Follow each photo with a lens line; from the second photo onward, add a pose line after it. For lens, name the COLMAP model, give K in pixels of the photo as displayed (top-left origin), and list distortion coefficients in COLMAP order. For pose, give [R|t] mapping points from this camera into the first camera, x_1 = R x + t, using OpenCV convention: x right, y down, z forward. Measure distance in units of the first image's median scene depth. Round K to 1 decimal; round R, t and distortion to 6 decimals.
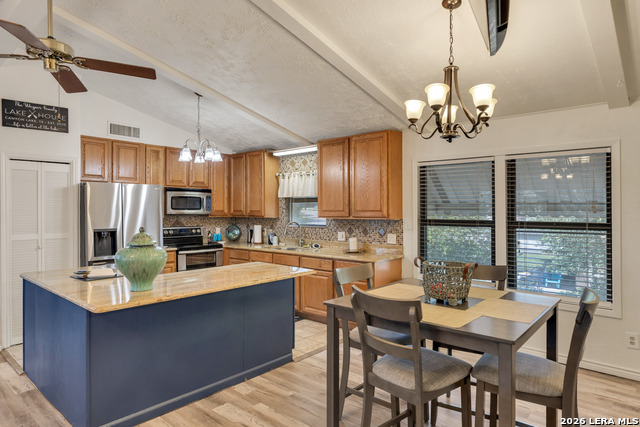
lens RADIAL K [[388.9, 0, 318.7], [0, 388.9, 210.1], [0, 0, 1]] dist [-0.003986, -0.001093]
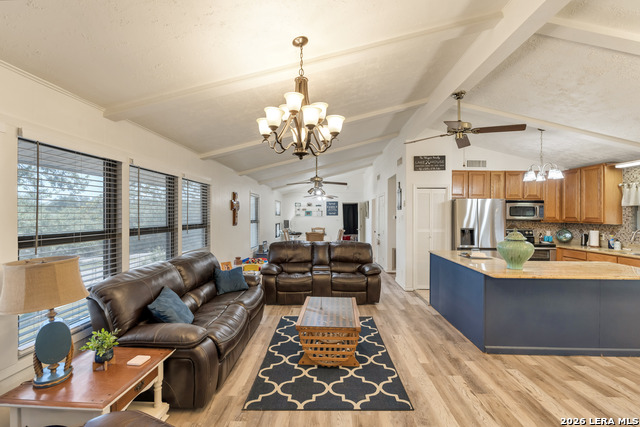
lens RADIAL K [[279.9, 0, 320.0], [0, 279.9, 213.5], [0, 0, 1]] dist [-0.003610, -0.000788]
pose [[0.640950, 0.003258, -0.767576, -0.050945], [-0.008182, 0.999963, -0.002588, -0.002672], [0.767539, 0.007939, 0.640953, -0.154270]]
